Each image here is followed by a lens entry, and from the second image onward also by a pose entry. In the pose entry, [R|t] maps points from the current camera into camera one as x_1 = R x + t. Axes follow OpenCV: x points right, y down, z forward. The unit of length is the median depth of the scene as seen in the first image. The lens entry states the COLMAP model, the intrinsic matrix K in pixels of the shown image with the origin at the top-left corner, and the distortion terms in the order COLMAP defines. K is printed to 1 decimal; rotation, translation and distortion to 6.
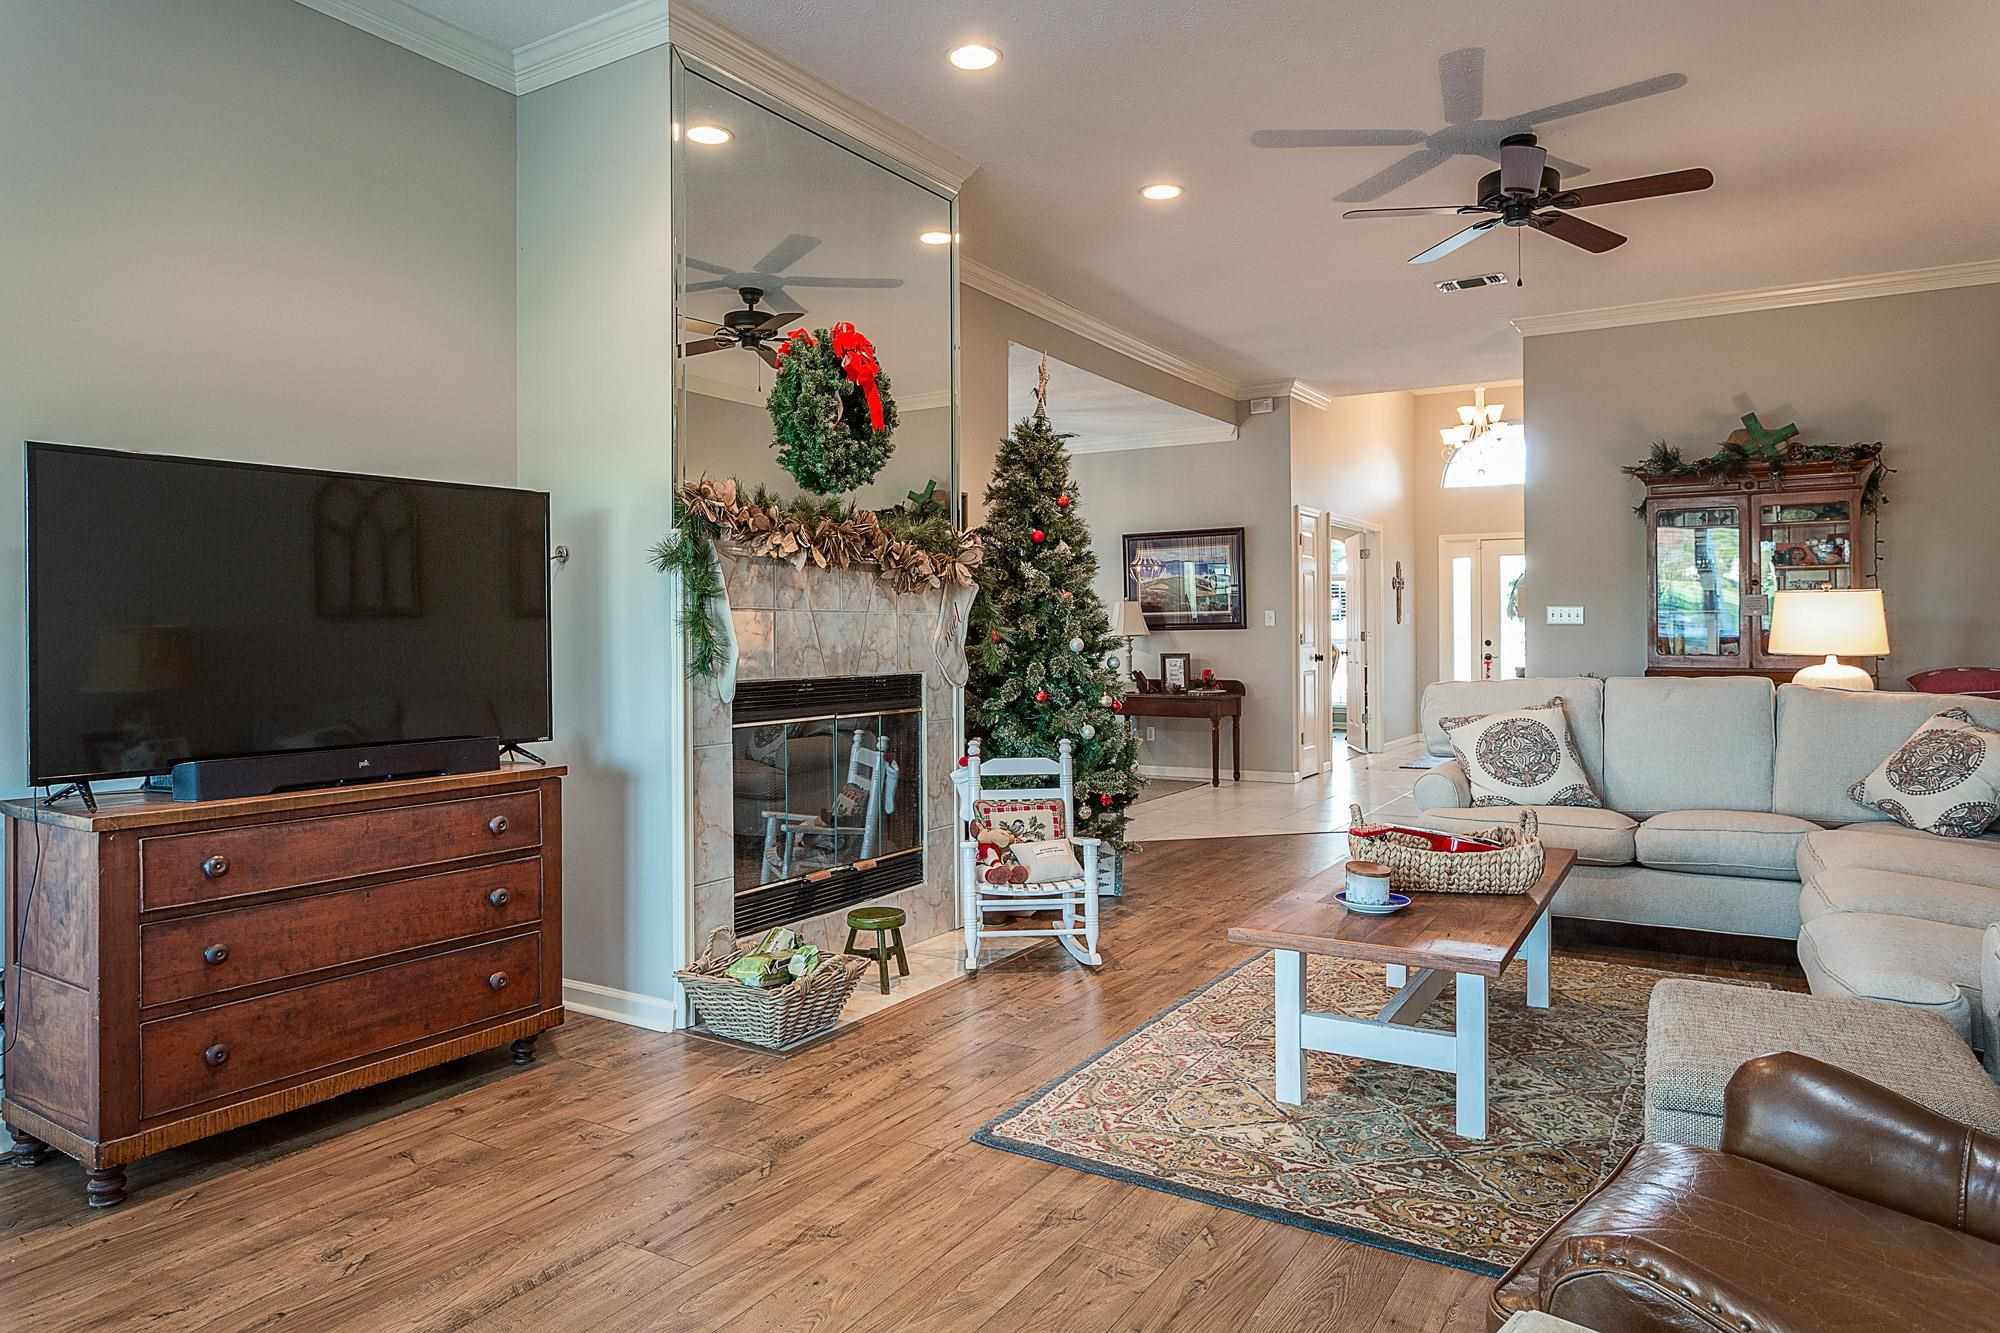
lens RADIAL K [[1278.0, 0, 995.2], [0, 1278.0, 626.5], [0, 0, 1]] dist [0.001217, -0.000384]
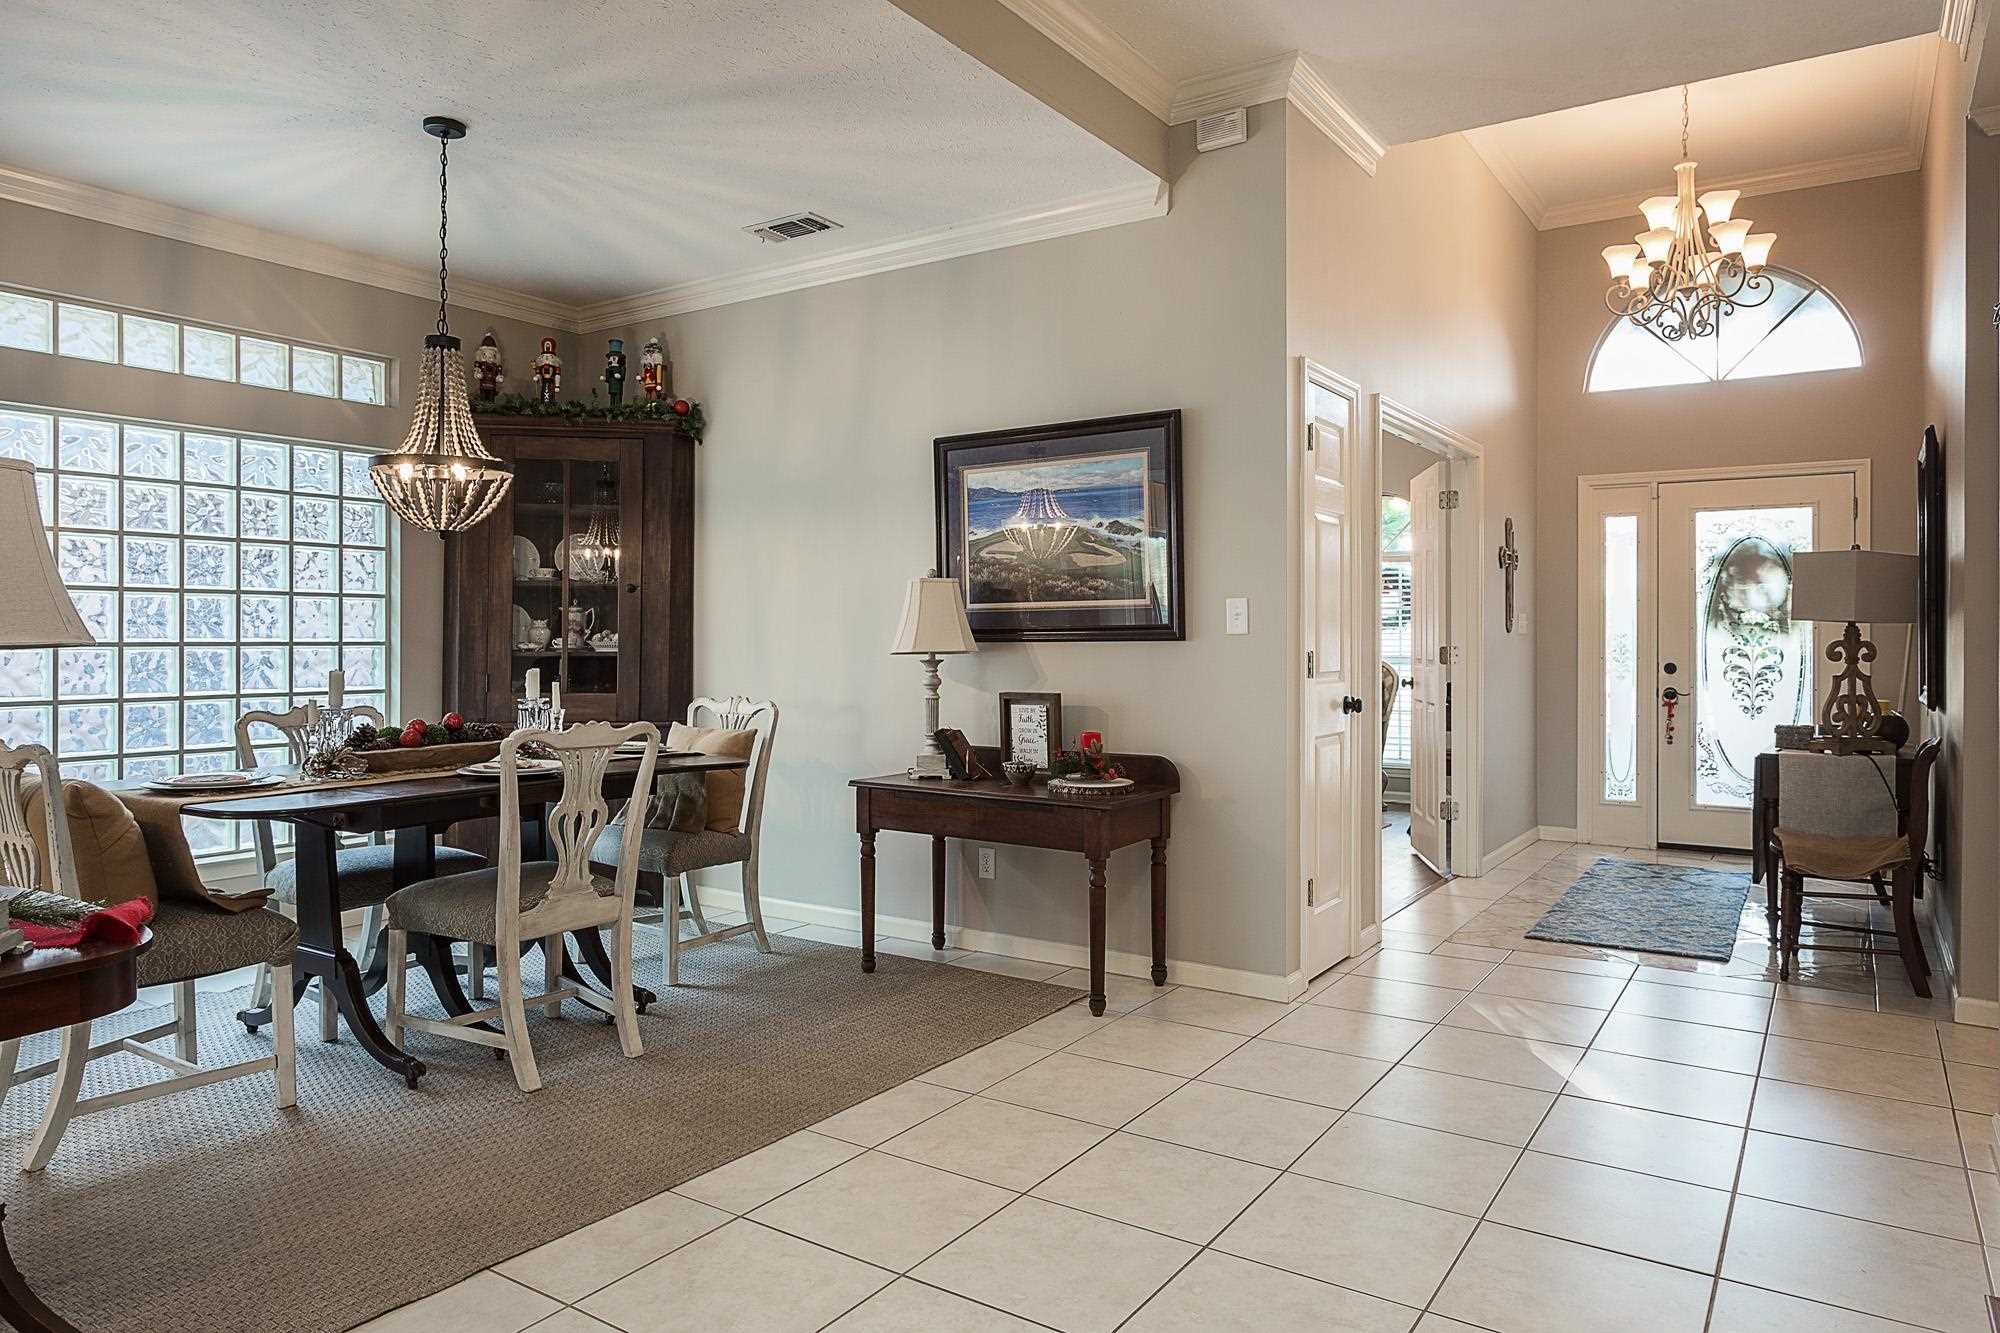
lens RADIAL K [[1278.0, 0, 995.2], [0, 1278.0, 626.5], [0, 0, 1]] dist [0.001217, -0.000384]
pose [[0.998928, 0.010619, -0.045046, 0.146514], [-0.010688, 0.999942, -0.001290, -0.001844], [0.045029, 0.001770, 0.998984, 0.538818]]
